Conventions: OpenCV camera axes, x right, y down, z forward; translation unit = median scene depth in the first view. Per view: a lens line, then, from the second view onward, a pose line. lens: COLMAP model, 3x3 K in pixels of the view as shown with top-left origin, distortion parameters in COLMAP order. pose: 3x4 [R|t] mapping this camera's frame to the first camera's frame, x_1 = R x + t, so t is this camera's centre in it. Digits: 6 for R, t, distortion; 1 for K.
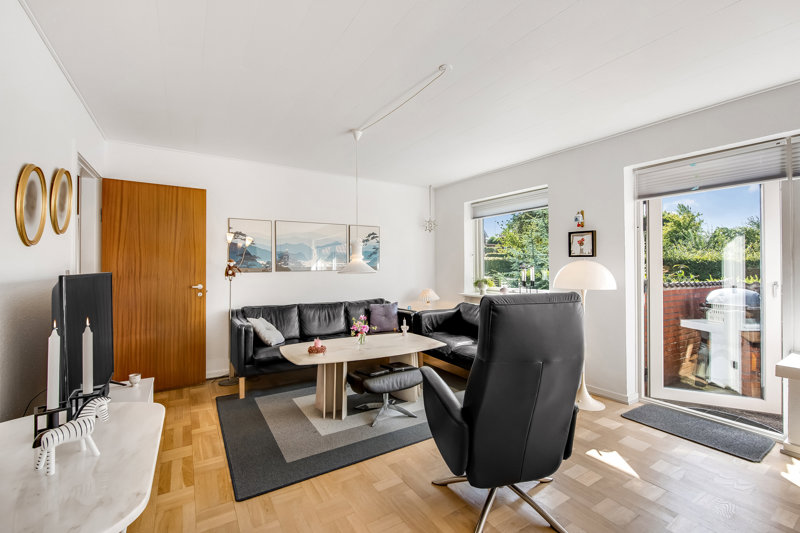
lens RADIAL K [[338.7, 0, 400.7], [0, 338.7, 269.3], [0, 0, 1]] dist [-0.002195, -0.000263]
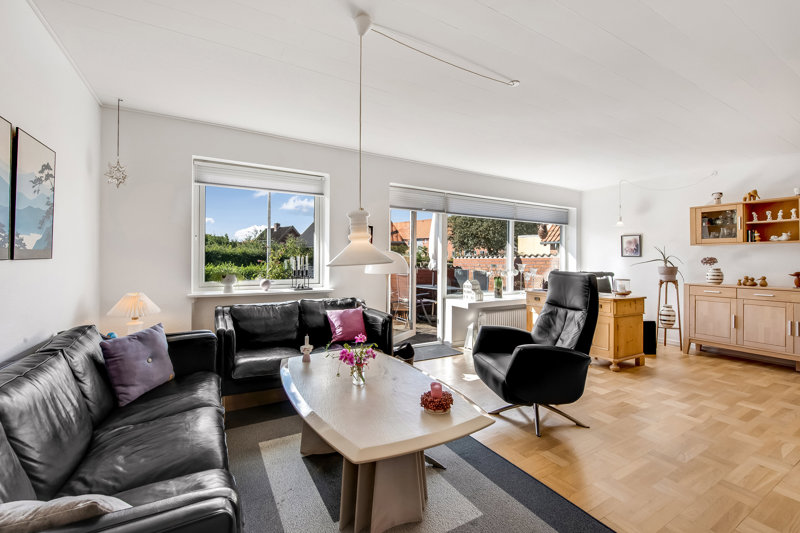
lens RADIAL K [[338.7, 0, 395.9], [0, 338.7, 260.0], [0, 0, 1]] dist [-0.002195, -0.000263]
pose [[0.043160, -0.010918, 0.999009, -0.528082], [-0.005228, 0.999924, 0.011154, -0.004134], [-0.999054, -0.005704, 0.043100, 0.679783]]
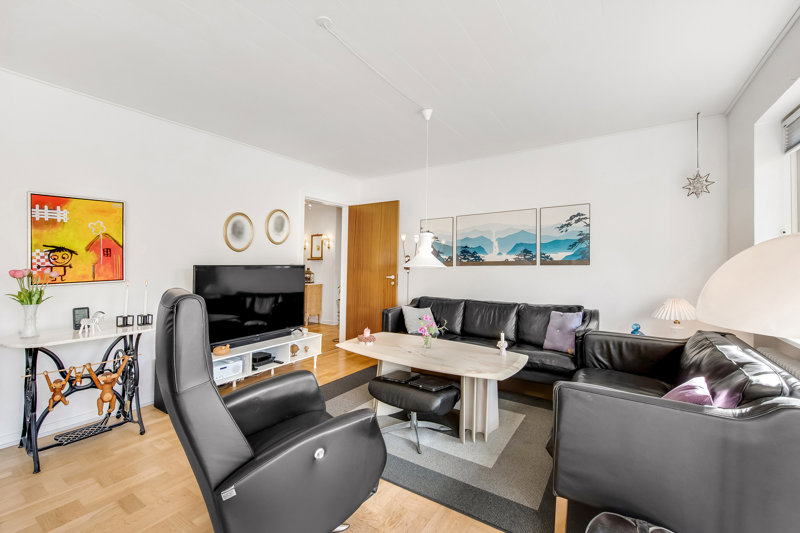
lens RADIAL K [[338.7, 0, 397.4], [0, 338.7, 261.6], [0, 0, 1]] dist [-0.002195, -0.000263]
pose [[0.400730, -0.006724, -0.916172, 0.492607], [-0.004773, 0.999944, -0.009426, 0.004027], [0.916184, 0.008151, 0.400676, 0.420132]]
